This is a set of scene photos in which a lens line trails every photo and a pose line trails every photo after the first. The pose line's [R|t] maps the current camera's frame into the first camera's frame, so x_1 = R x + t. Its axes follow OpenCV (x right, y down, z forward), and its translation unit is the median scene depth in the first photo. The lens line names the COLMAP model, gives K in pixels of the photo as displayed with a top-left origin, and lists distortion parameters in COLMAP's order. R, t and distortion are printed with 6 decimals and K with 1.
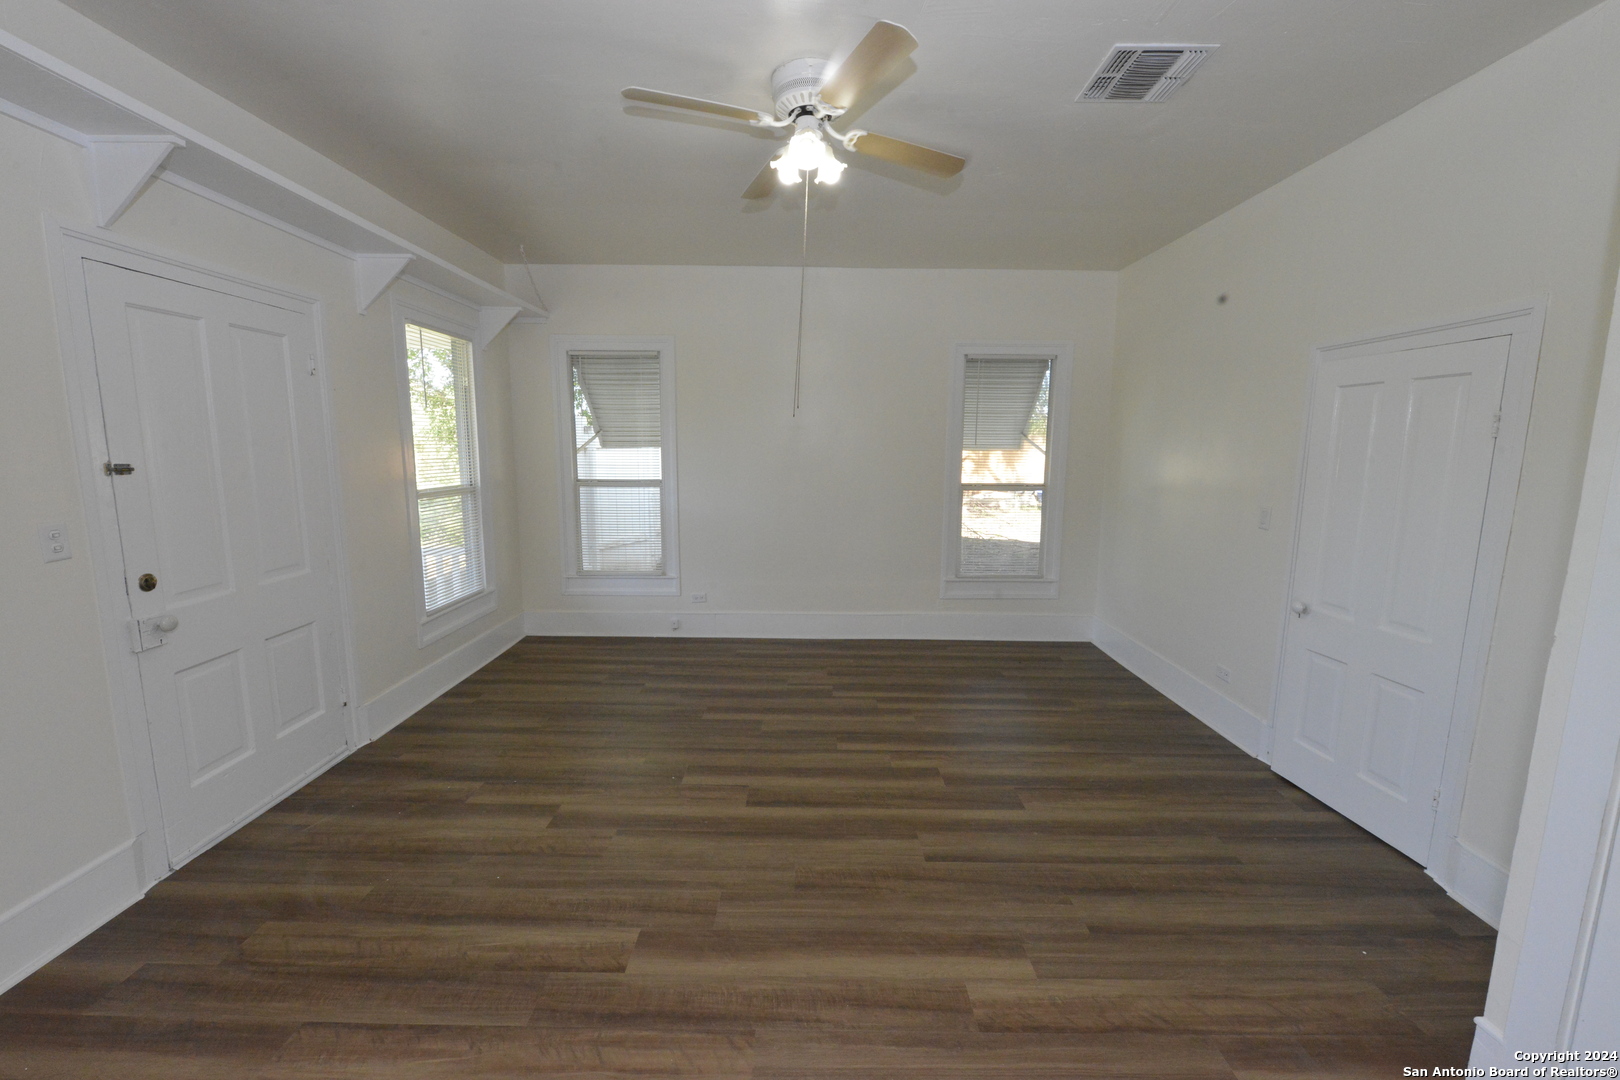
lens RADIAL K [[637.7, 0, 810.3], [0, 637.7, 533.2], [0, 0, 1]] dist [-0.009177, -0.000473]
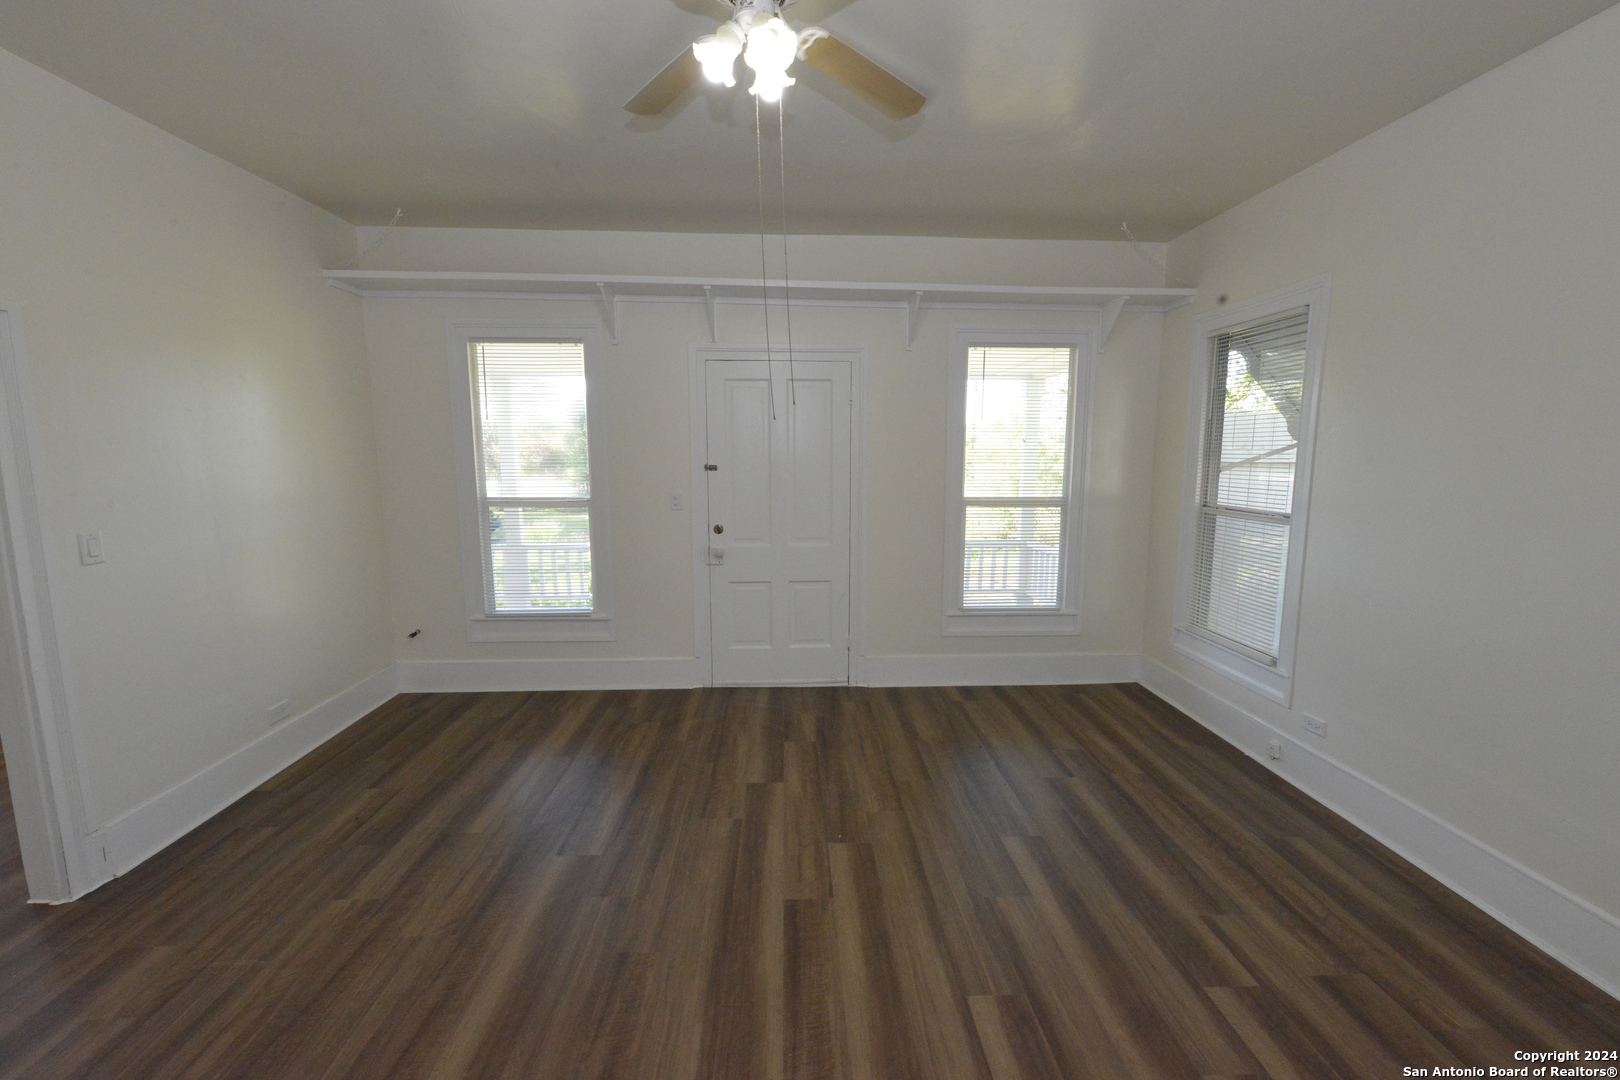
lens RADIAL K [[637.0, 0, 811.6], [0, 637.0, 532.4], [0, 0, 1]] dist [-0.009908, -0.000360]
pose [[0.042635, 0.121778, -0.991641, 0.528658], [-0.141336, 0.983297, 0.114676, -0.107435], [0.989043, 0.135266, 0.059134, 0.751739]]
